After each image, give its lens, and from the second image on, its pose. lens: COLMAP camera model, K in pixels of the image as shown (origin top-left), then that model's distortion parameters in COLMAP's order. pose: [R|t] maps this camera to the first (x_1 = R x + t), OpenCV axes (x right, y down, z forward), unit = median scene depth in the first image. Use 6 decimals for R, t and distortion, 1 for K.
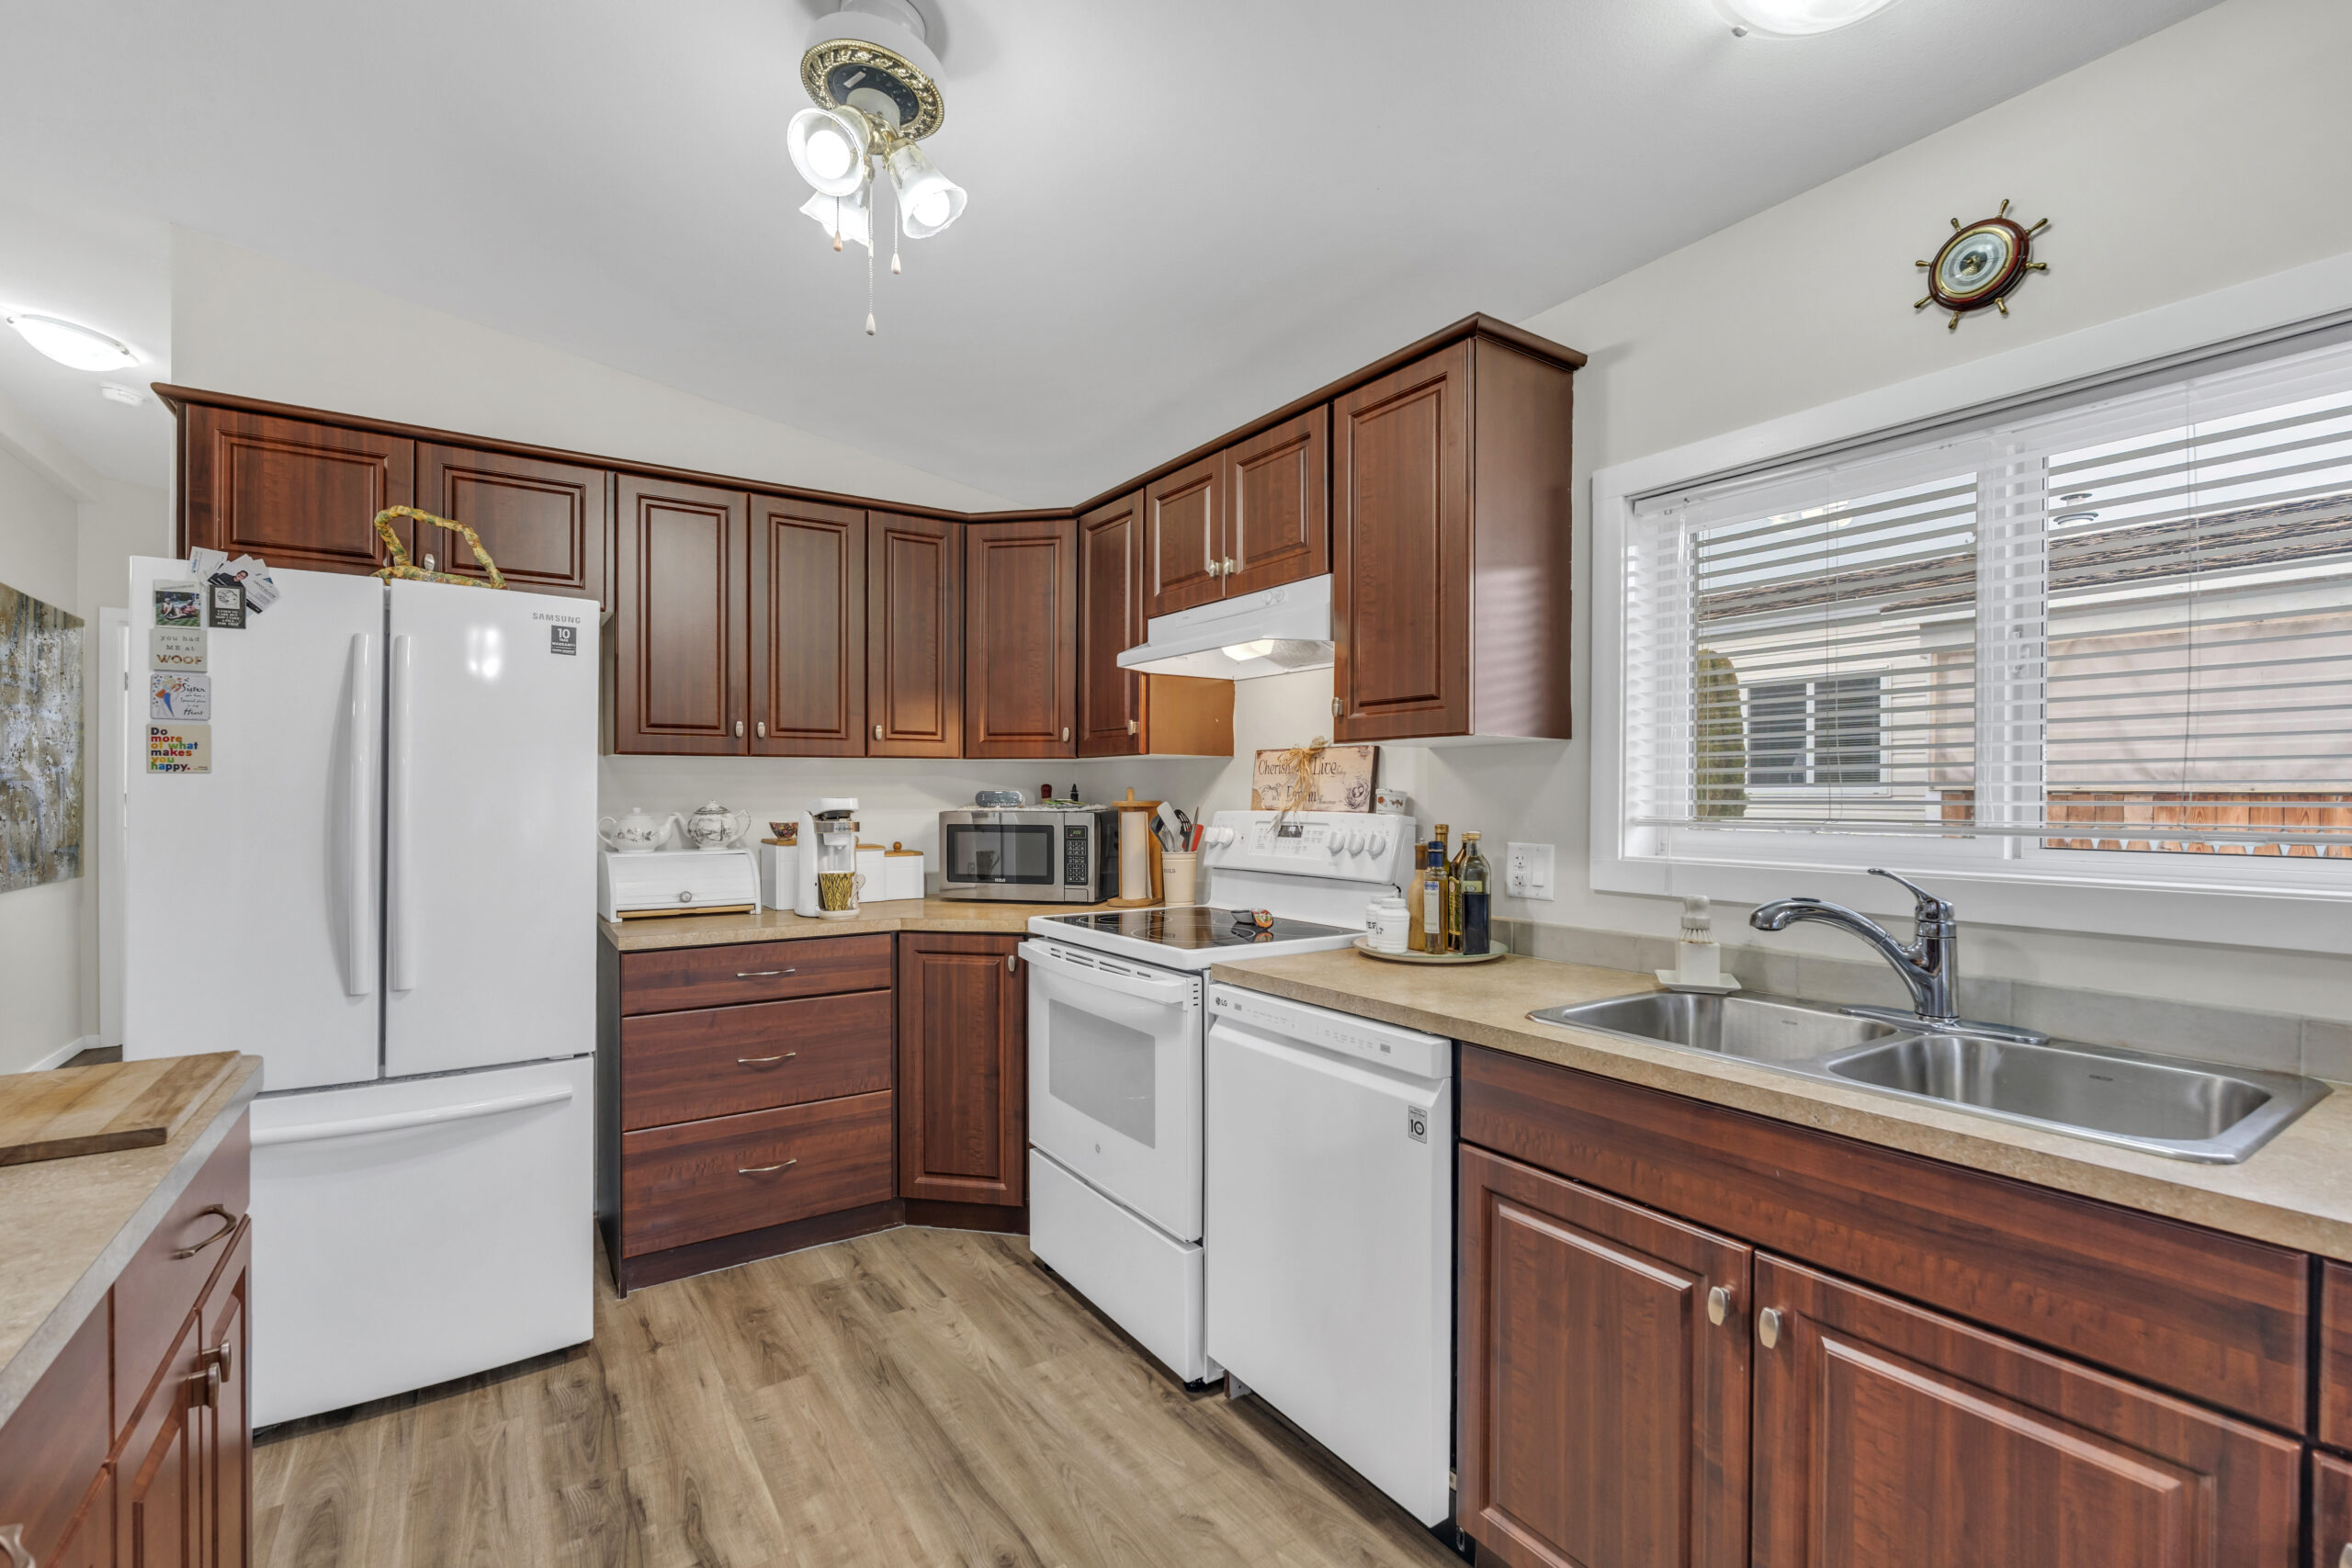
lens RADIAL K [[1024.8, 0, 1174.9], [0, 1024.8, 796.9], [0, 0, 1]] dist [-0.001637, -0.001265]
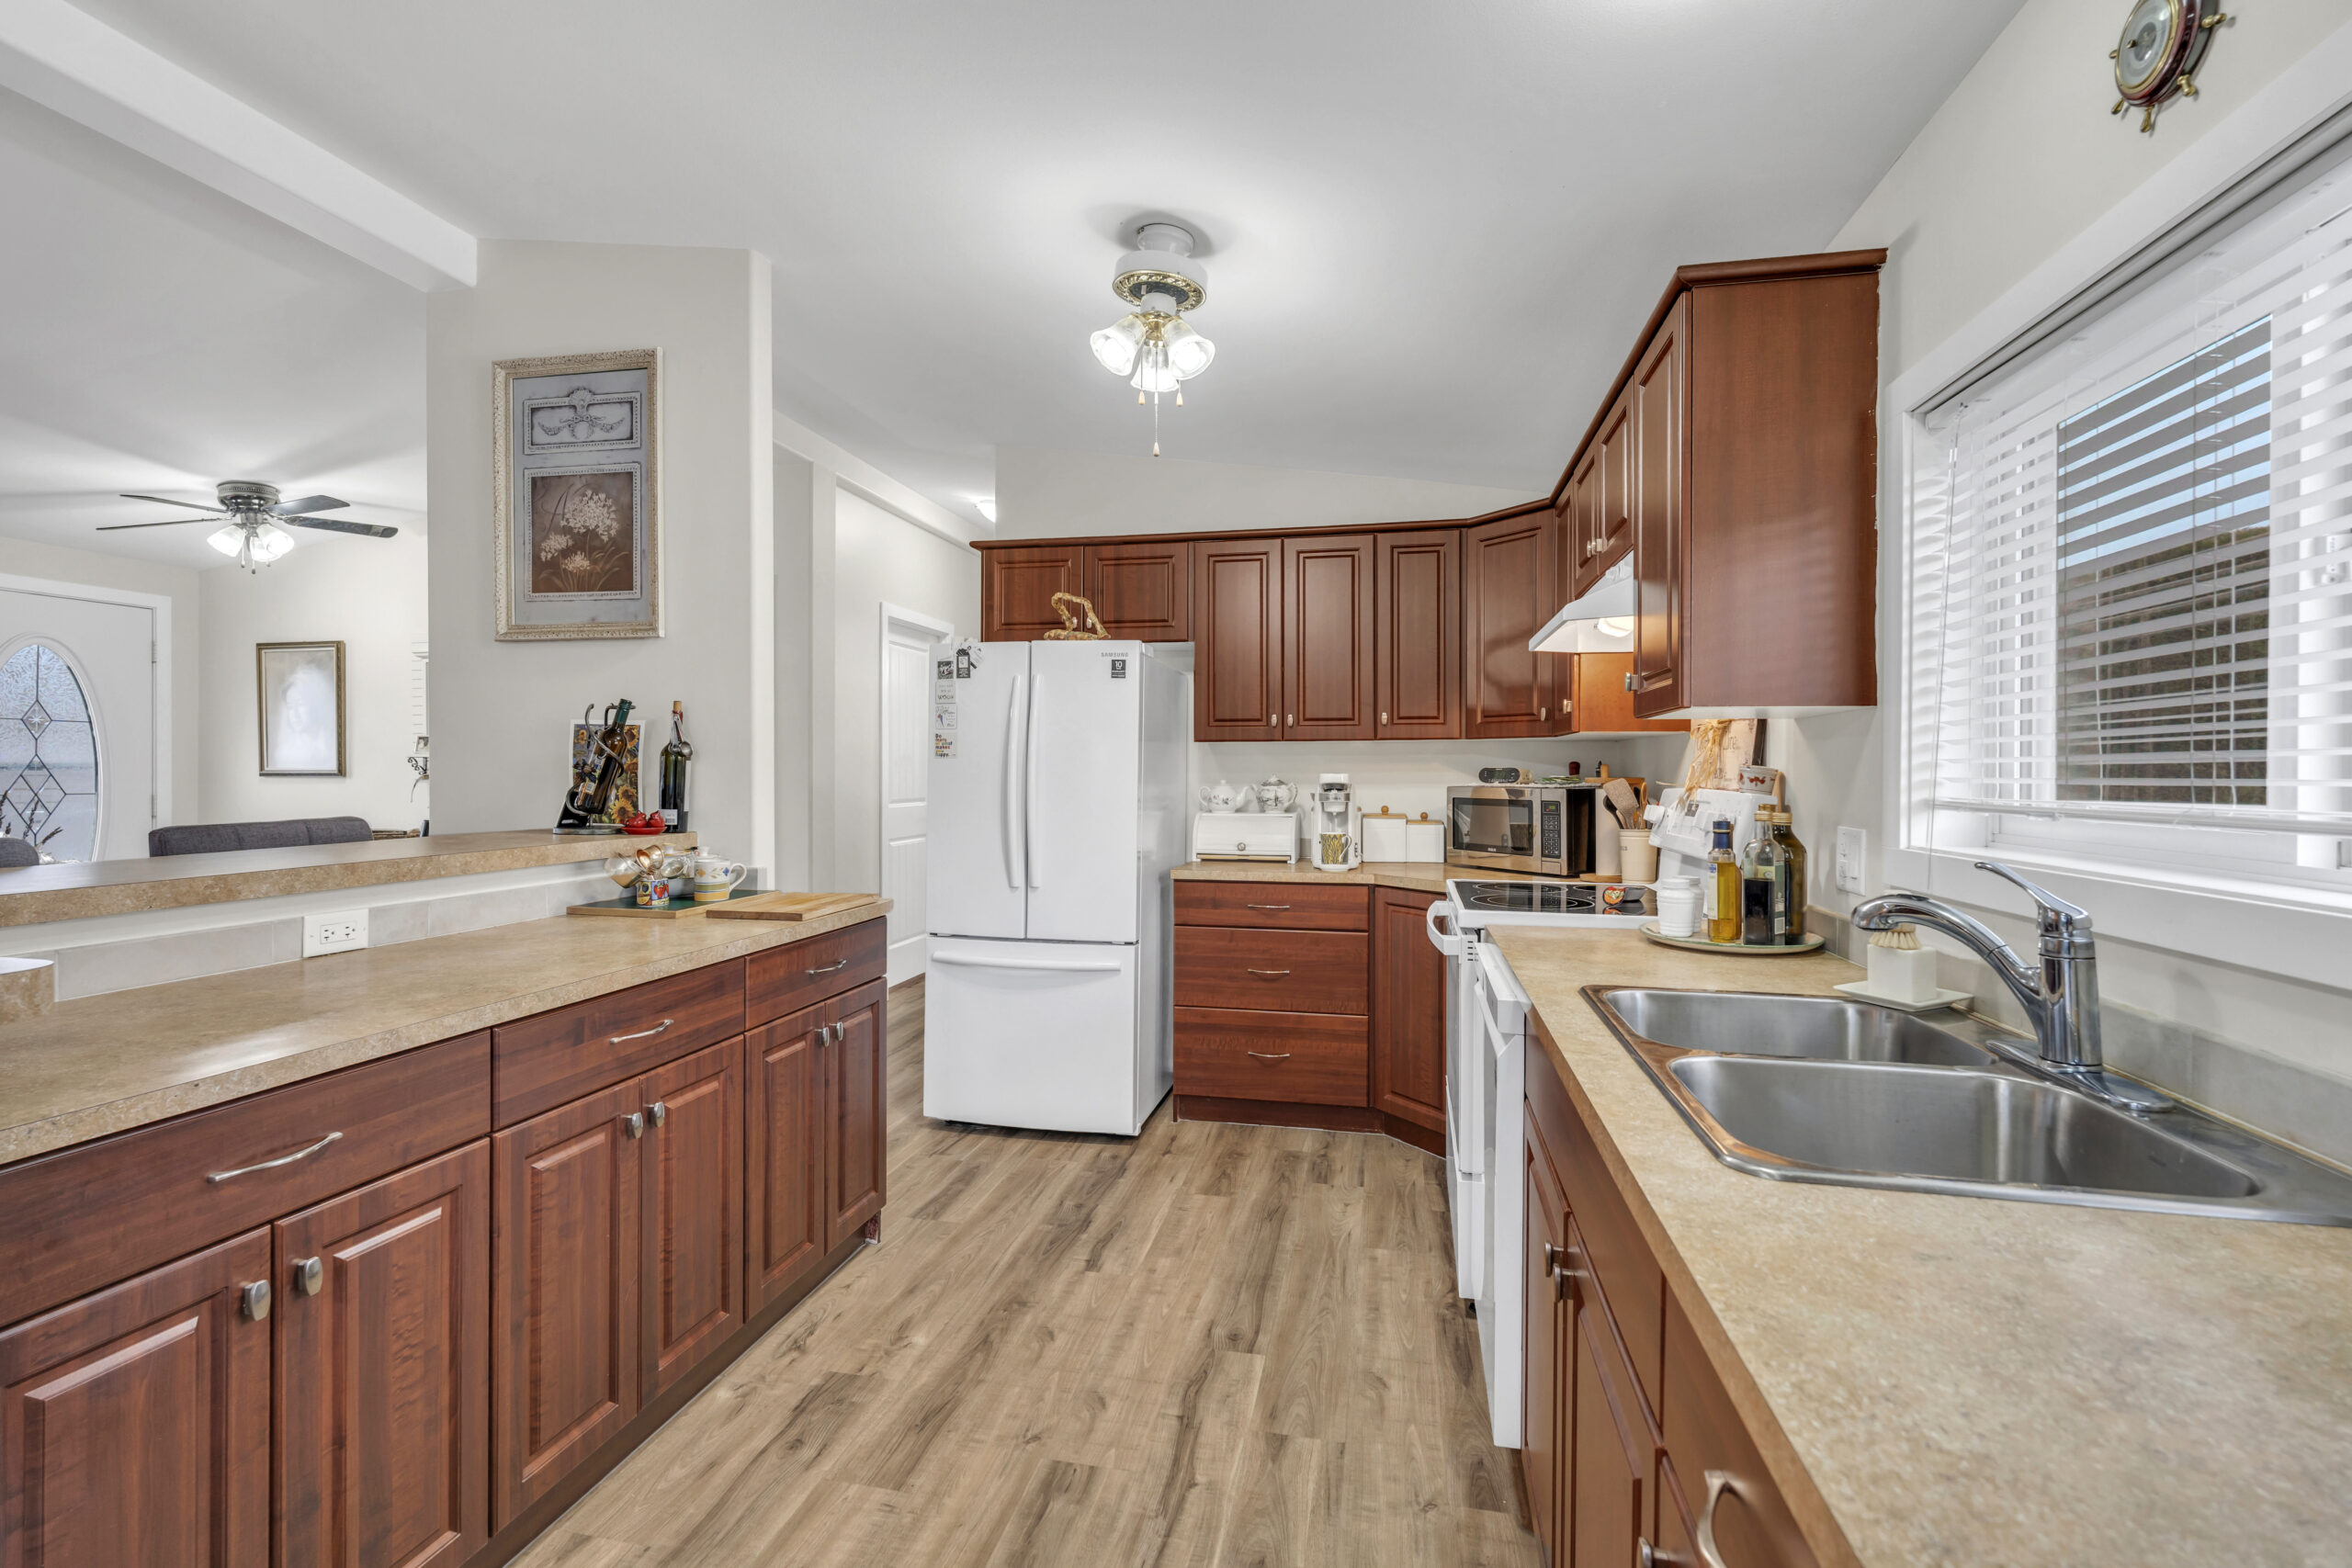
lens RADIAL K [[1024.8, 0, 1181.2], [0, 1024.8, 772.1], [0, 0, 1]] dist [-0.001637, -0.001265]
pose [[0.700217, 0.002438, -0.713926, 0.559533], [-0.004830, 0.999987, -0.001323, 0.002458], [0.713913, 0.004375, 0.700220, 0.000133]]
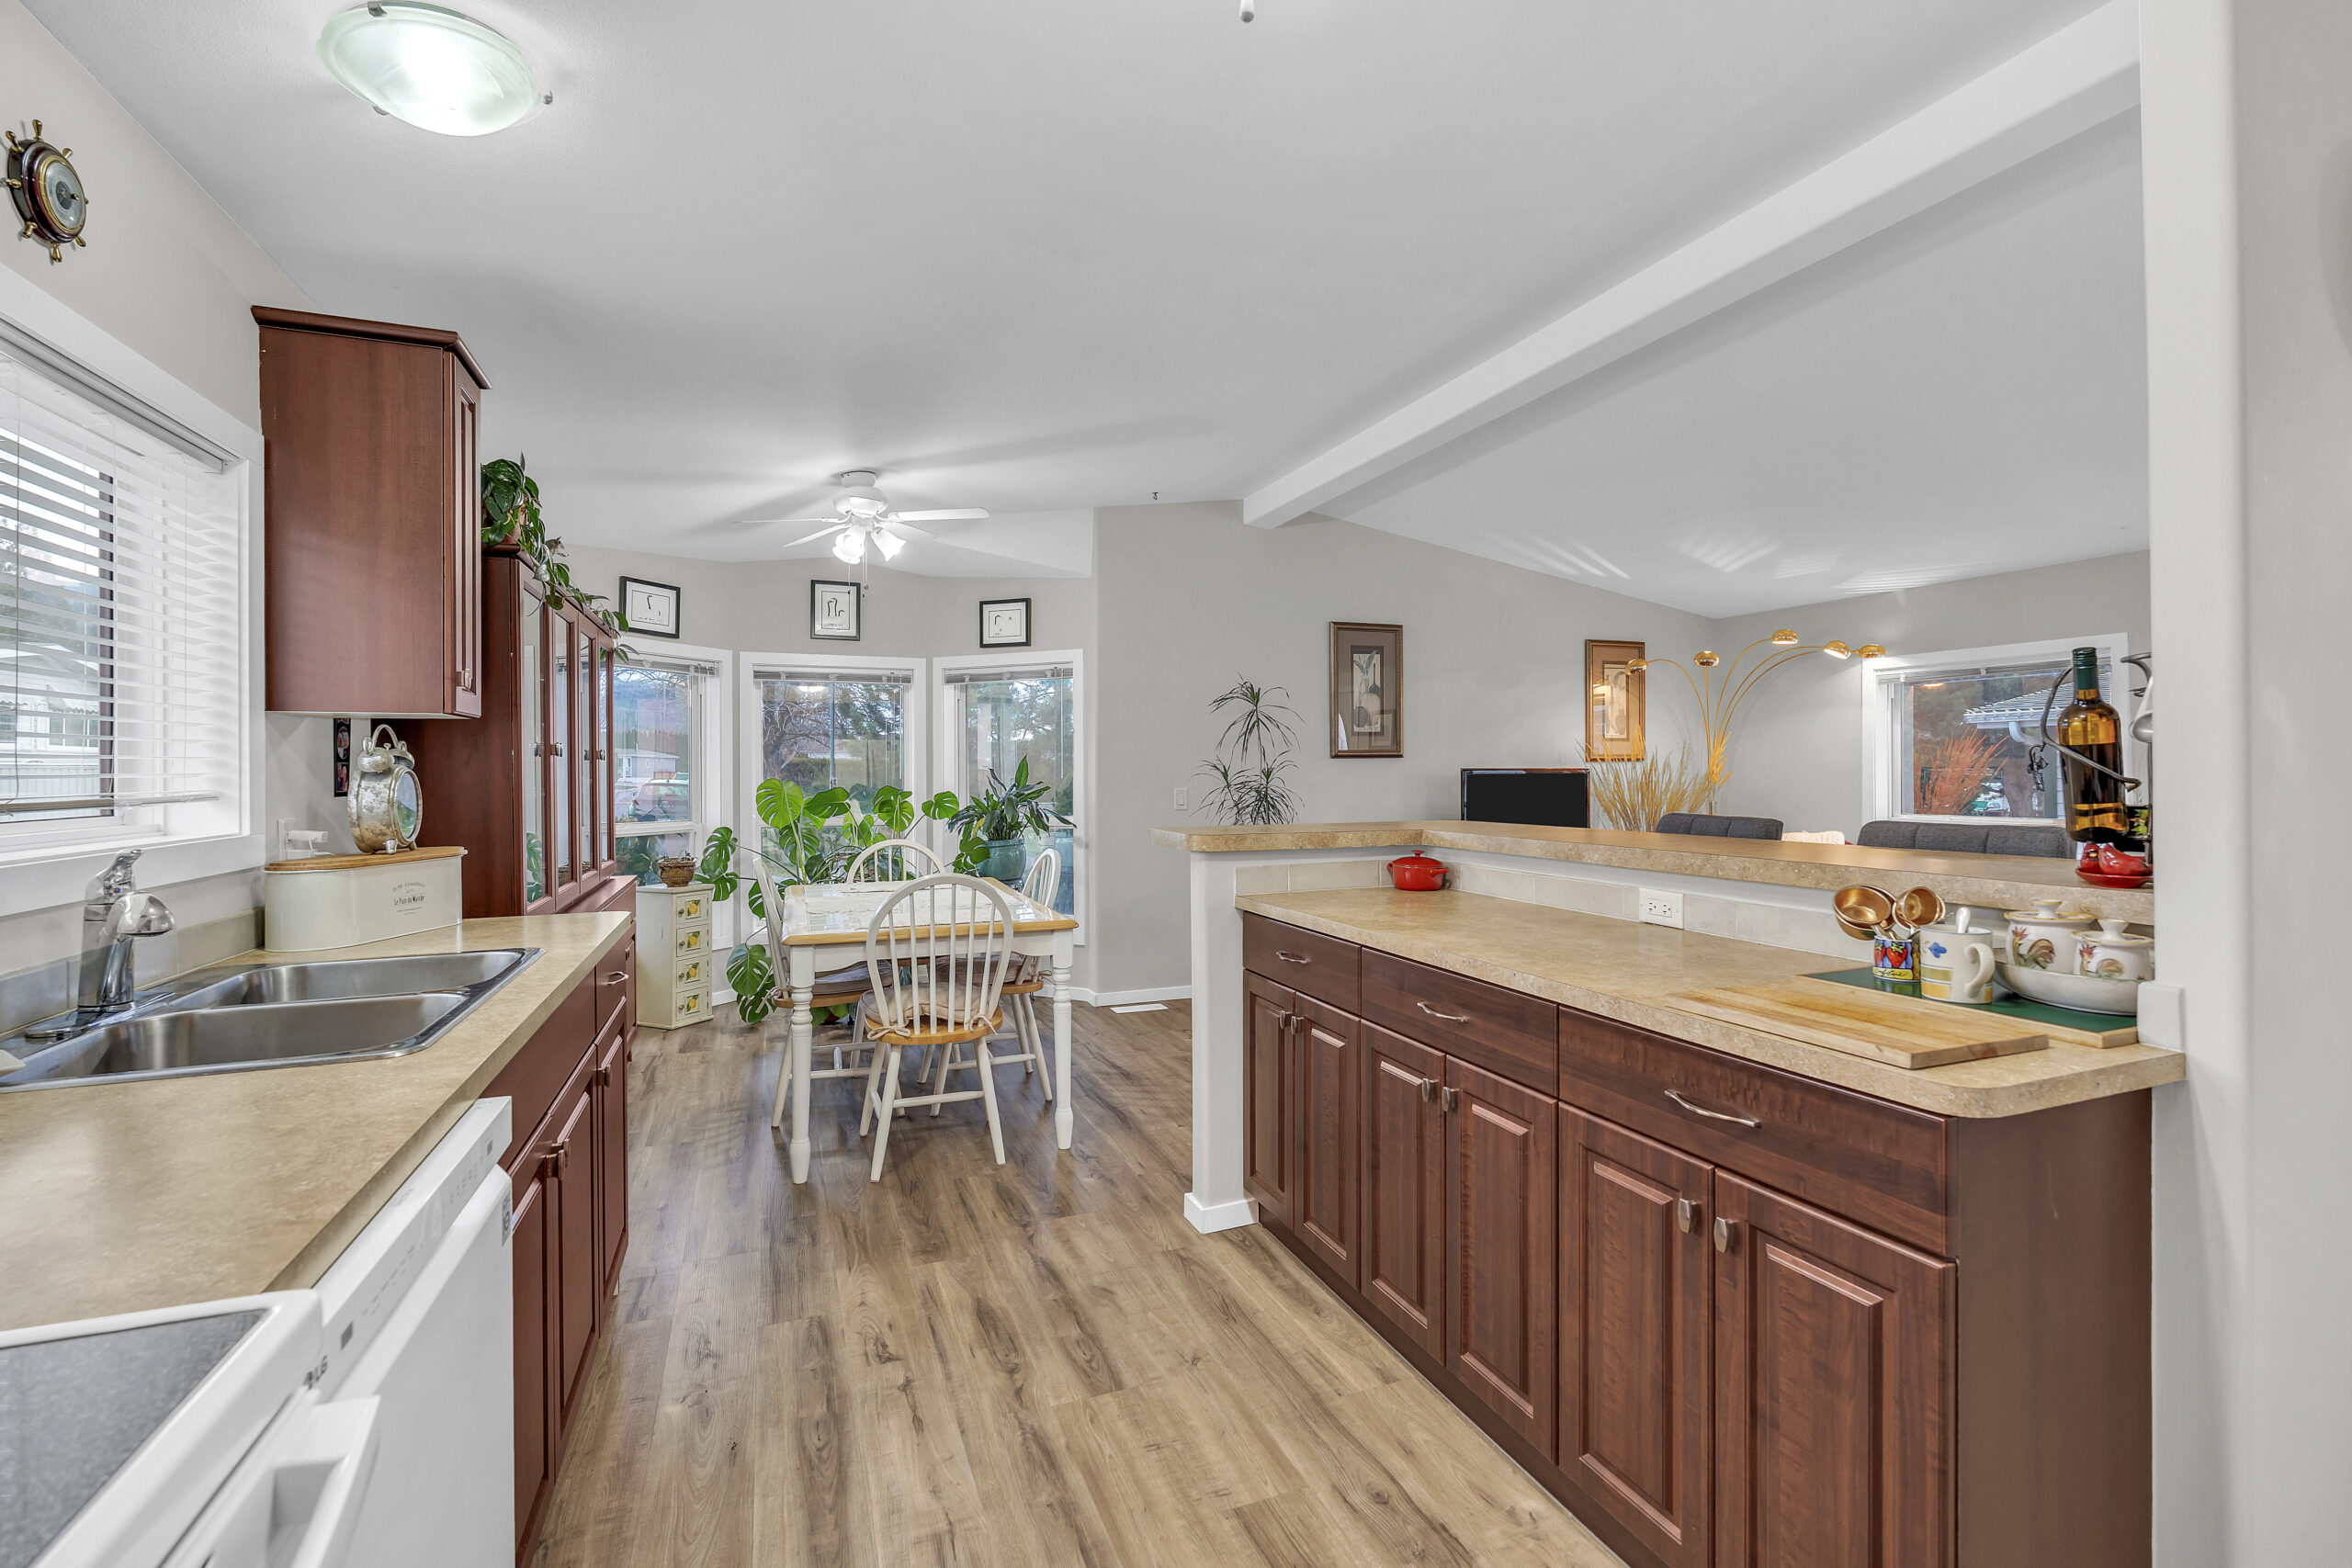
lens RADIAL K [[1024.8, 0, 1197.7], [0, 1024.8, 767.2], [0, 0, 1]] dist [-0.001637, -0.001265]
pose [[-0.979392, 0.001130, 0.201966, -0.284392], [0.000631, 0.999997, -0.002534, 0.000702], [-0.201968, -0.002355, -0.979389, 1.158718]]
